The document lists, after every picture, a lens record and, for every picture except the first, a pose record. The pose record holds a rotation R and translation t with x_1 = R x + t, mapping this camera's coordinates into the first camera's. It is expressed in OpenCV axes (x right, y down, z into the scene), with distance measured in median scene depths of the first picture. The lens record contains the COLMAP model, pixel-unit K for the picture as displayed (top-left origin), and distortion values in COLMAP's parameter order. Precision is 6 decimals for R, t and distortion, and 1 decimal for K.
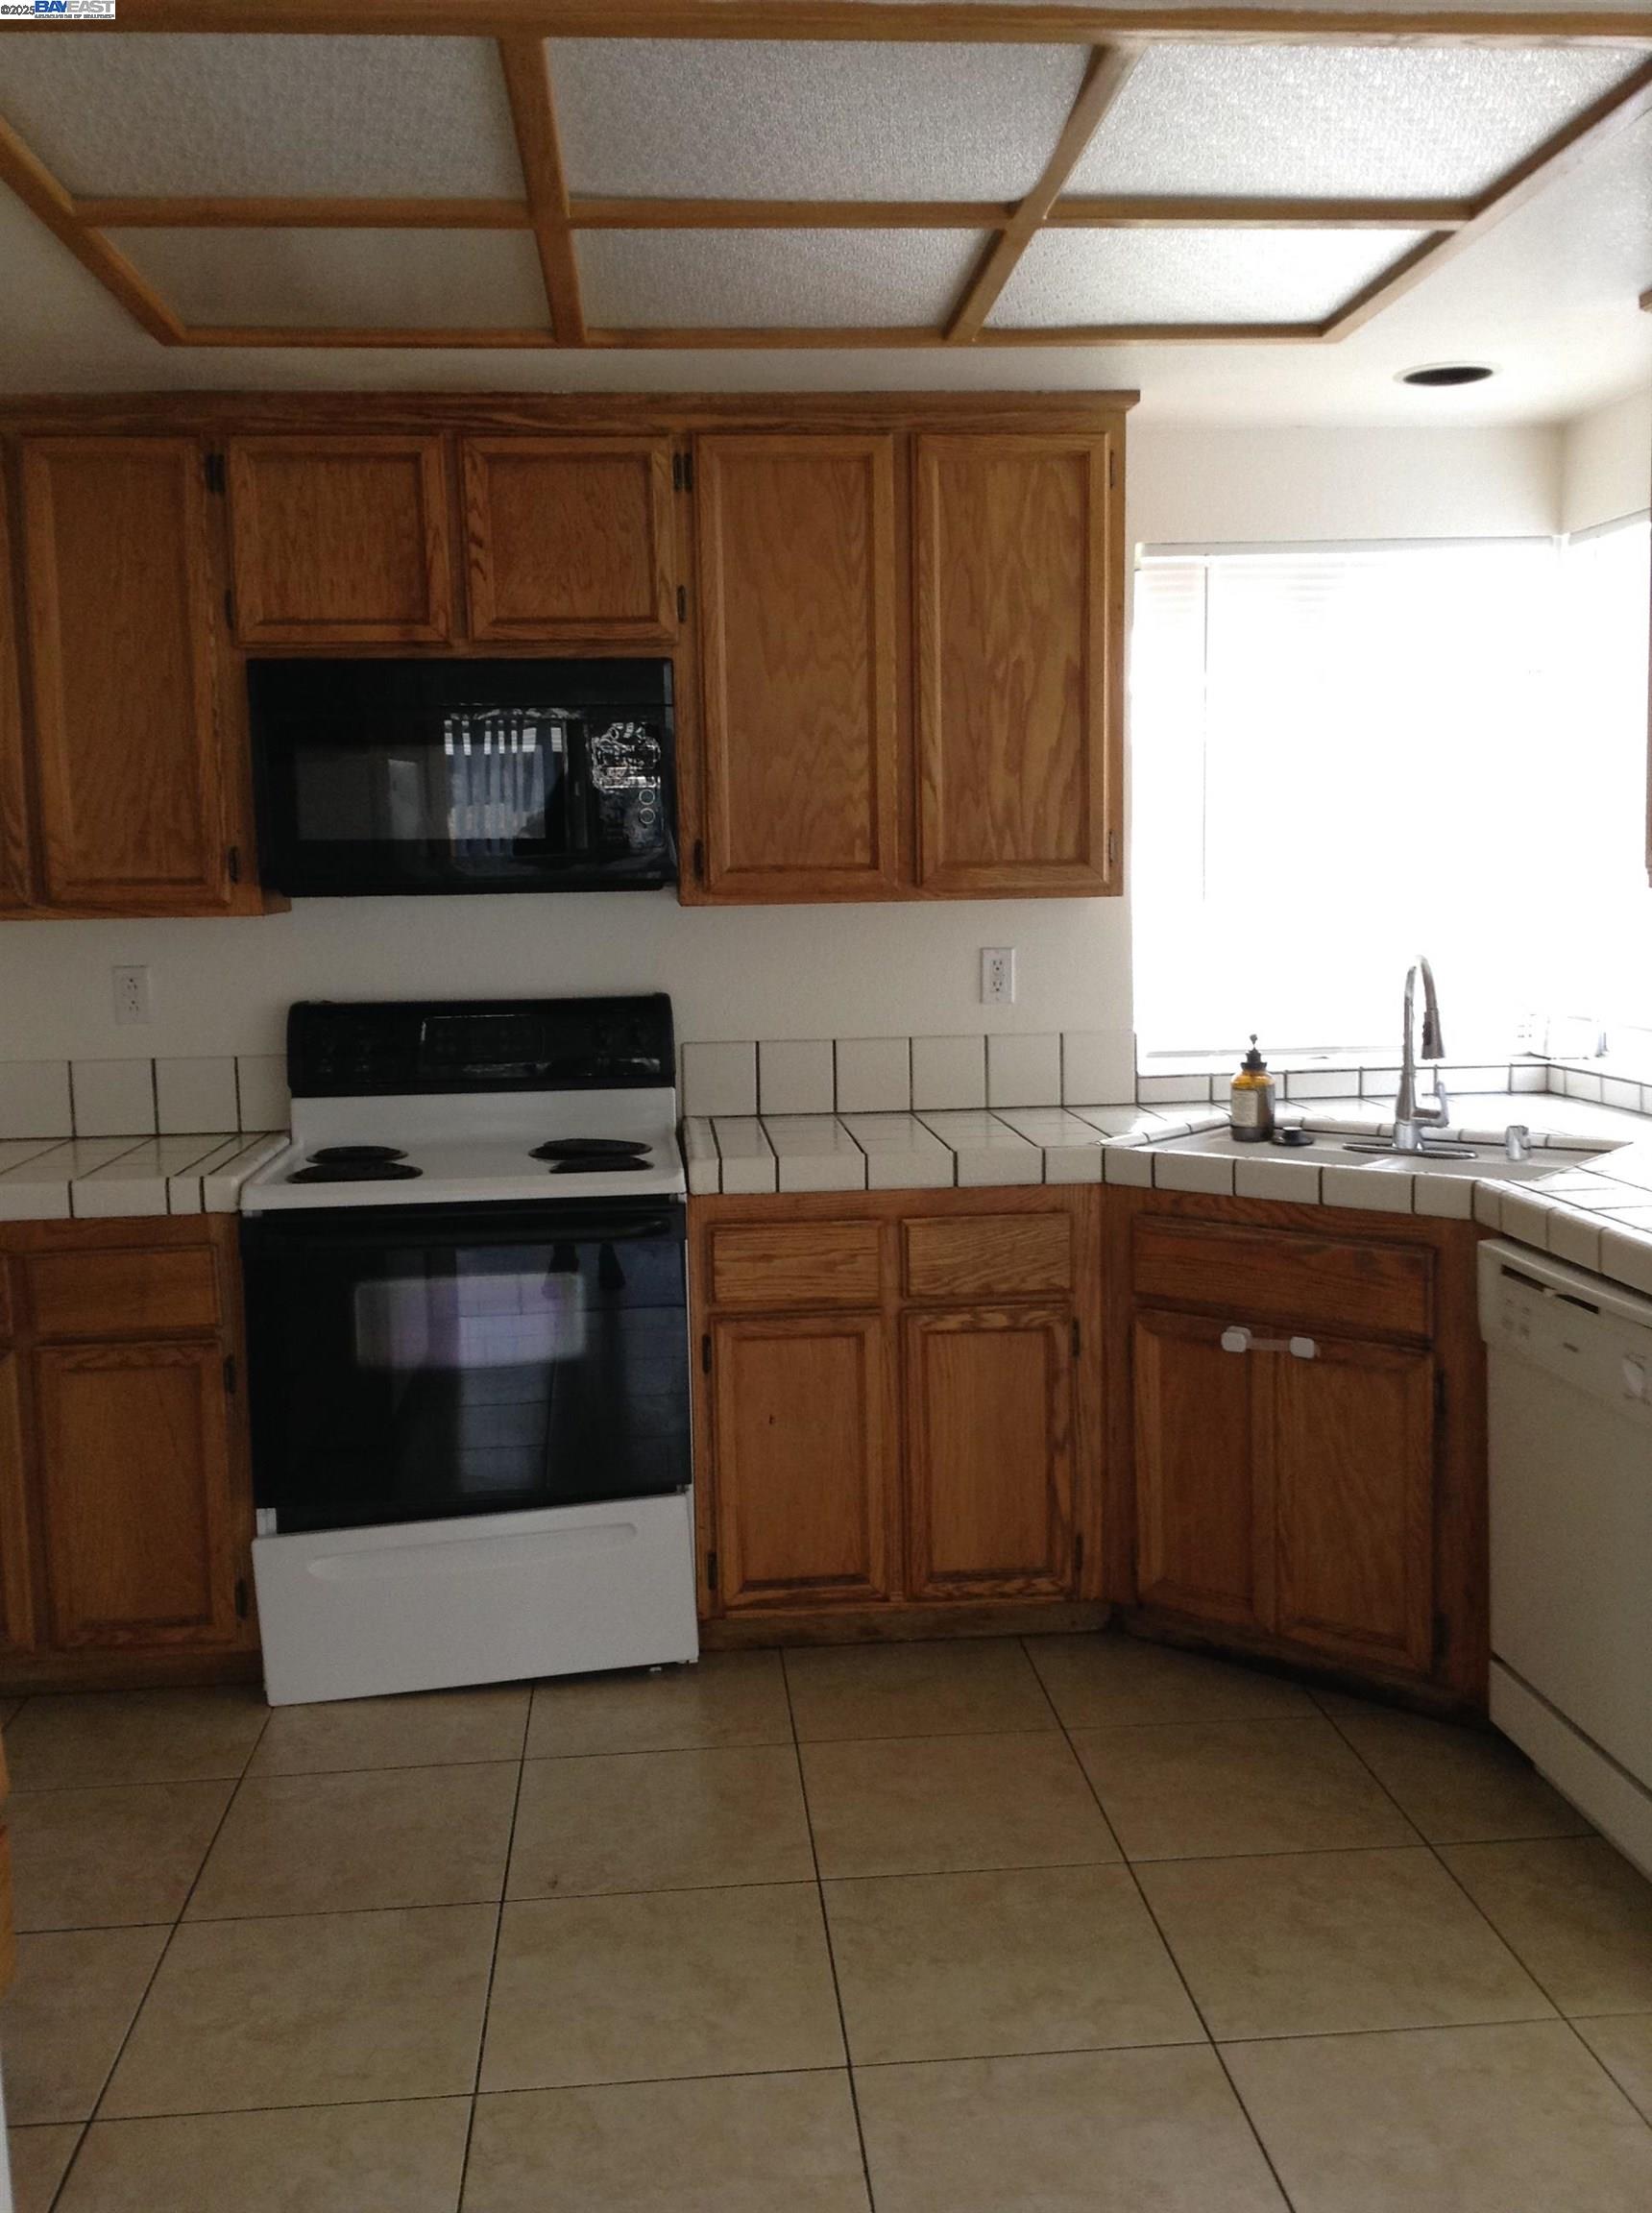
lens RADIAL K [[2041.3, 0, 838.8], [0, 2041.3, 1106.0], [0, 0, 1]] dist [0.061502, 0.000000]
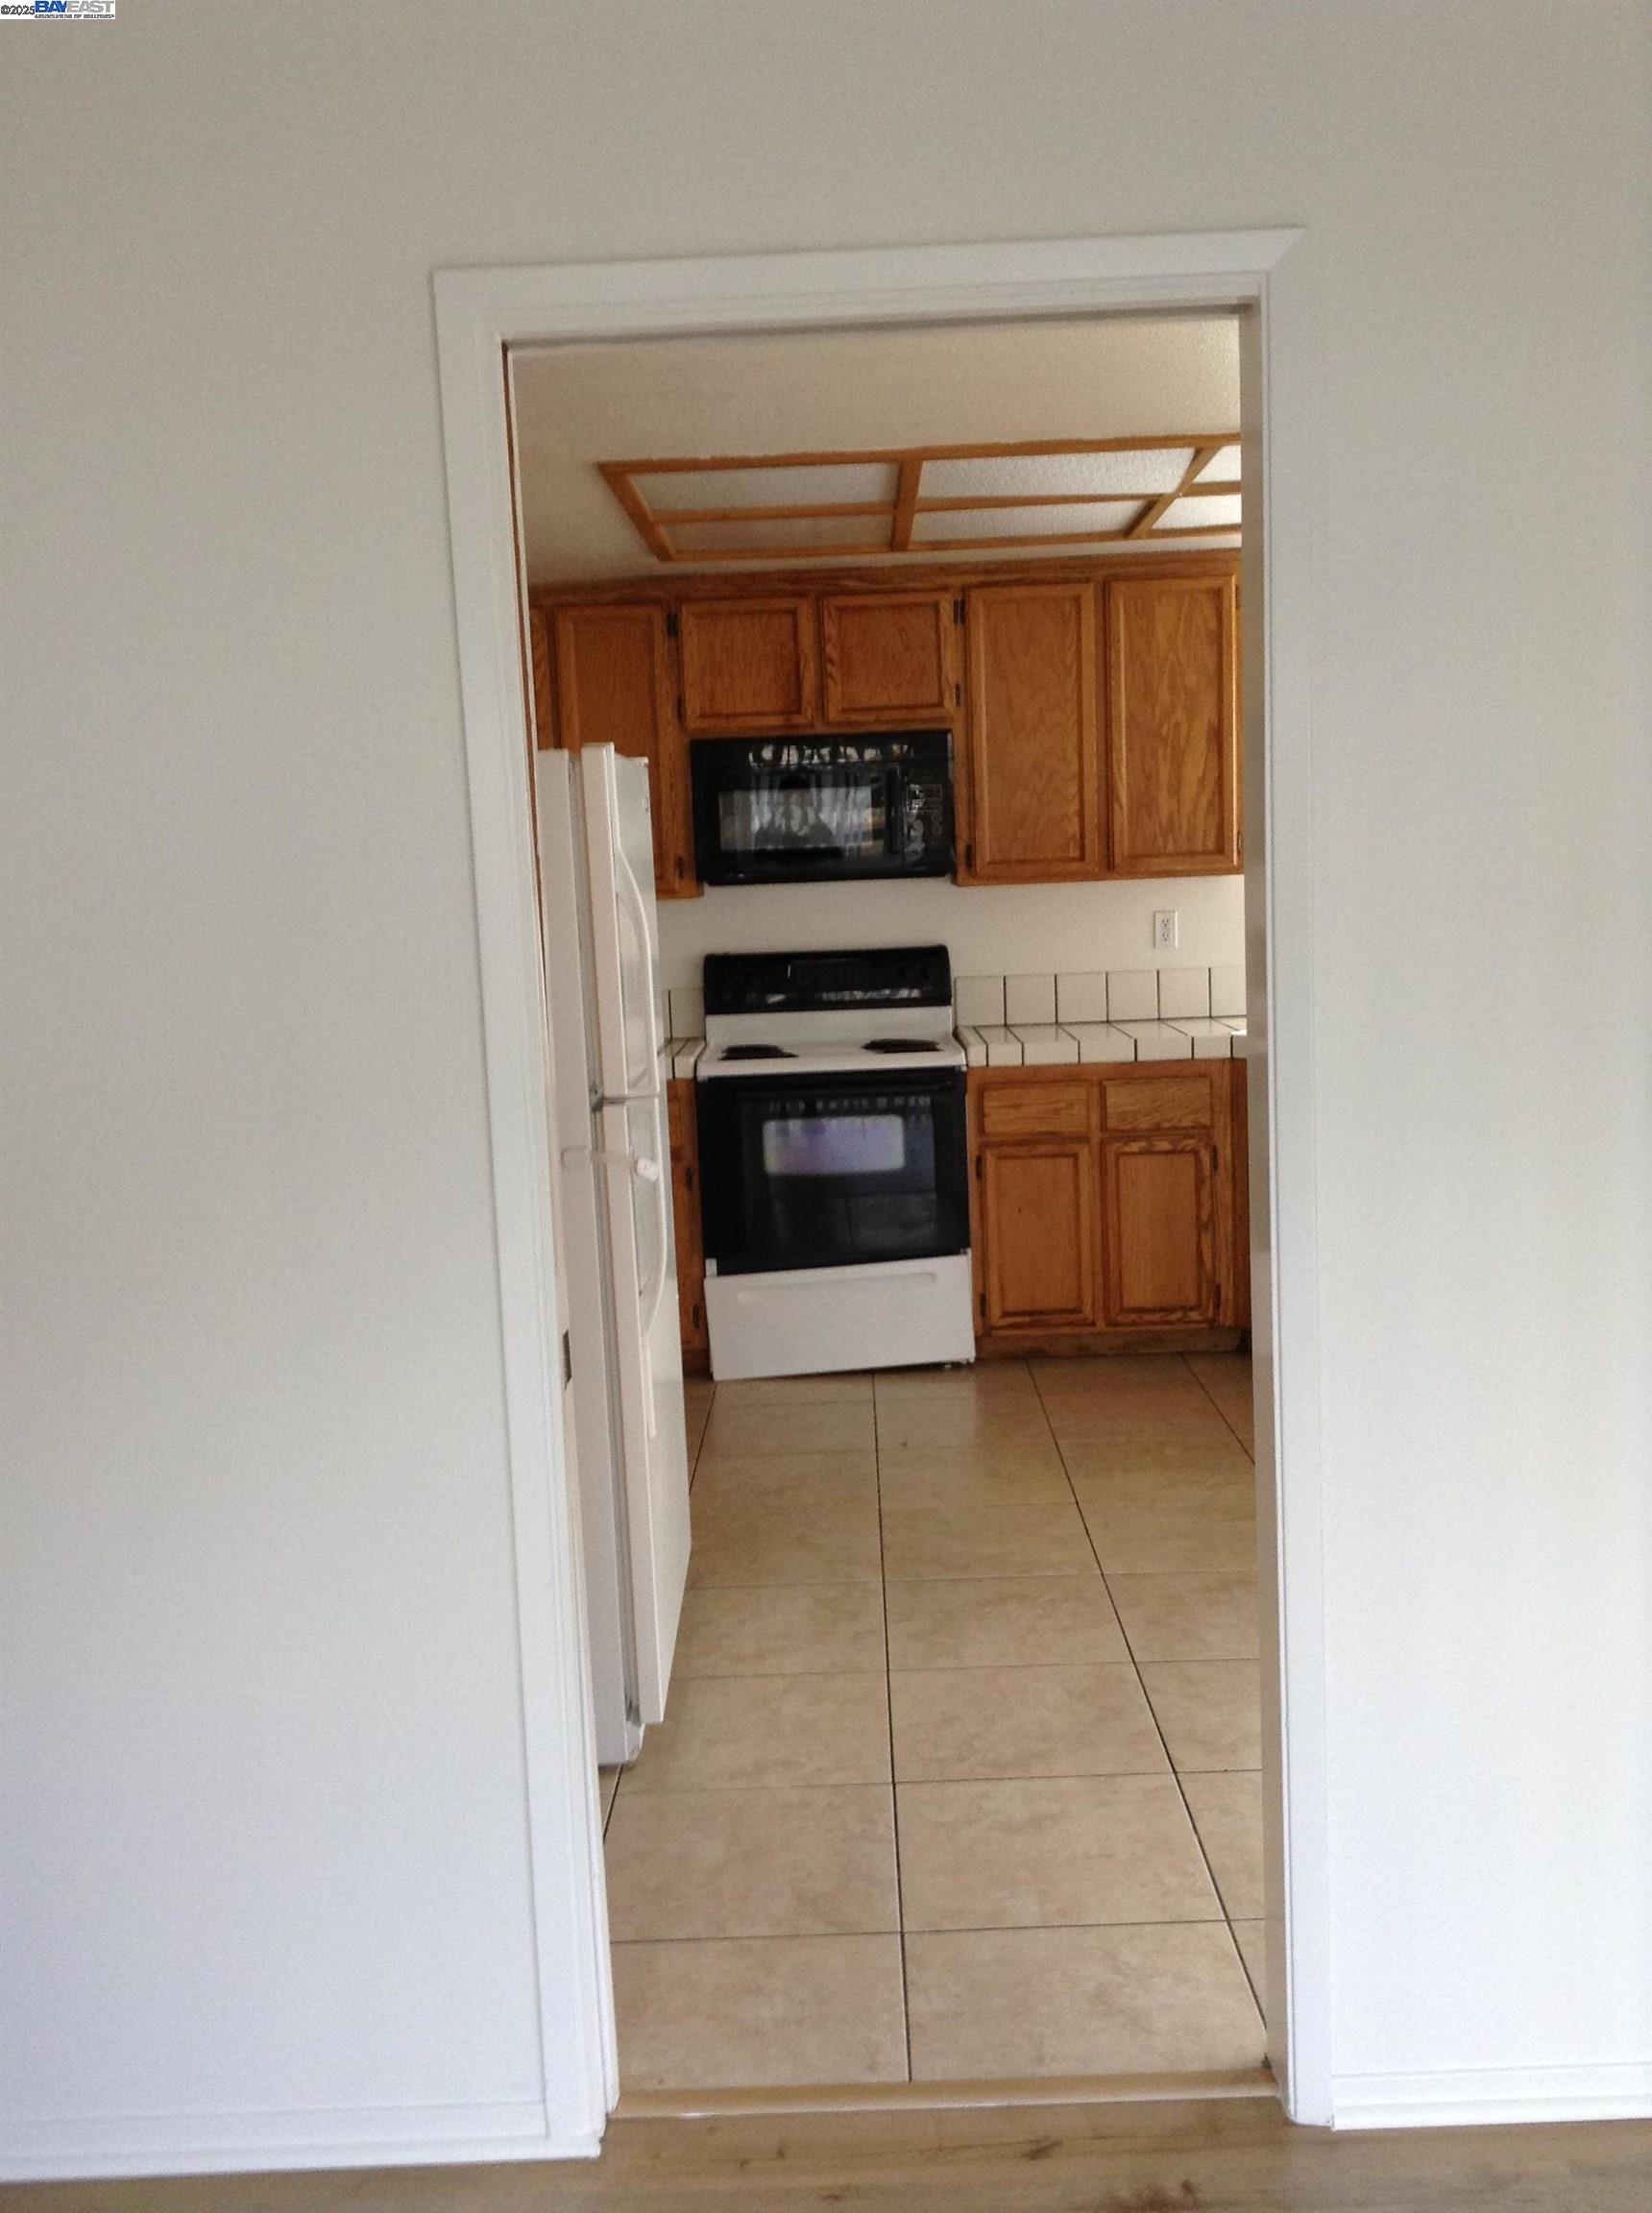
lens RADIAL K [[2041.3, 0, 812.8], [0, 2041.3, 1118.0], [0, 0, 1]] dist [0.061502, 0.000000]
pose [[0.994193, -0.007046, -0.107381, -0.021602], [0.008344, 0.999897, 0.011645, 0.061865], [0.107288, -0.012473, 0.994150, -0.589271]]
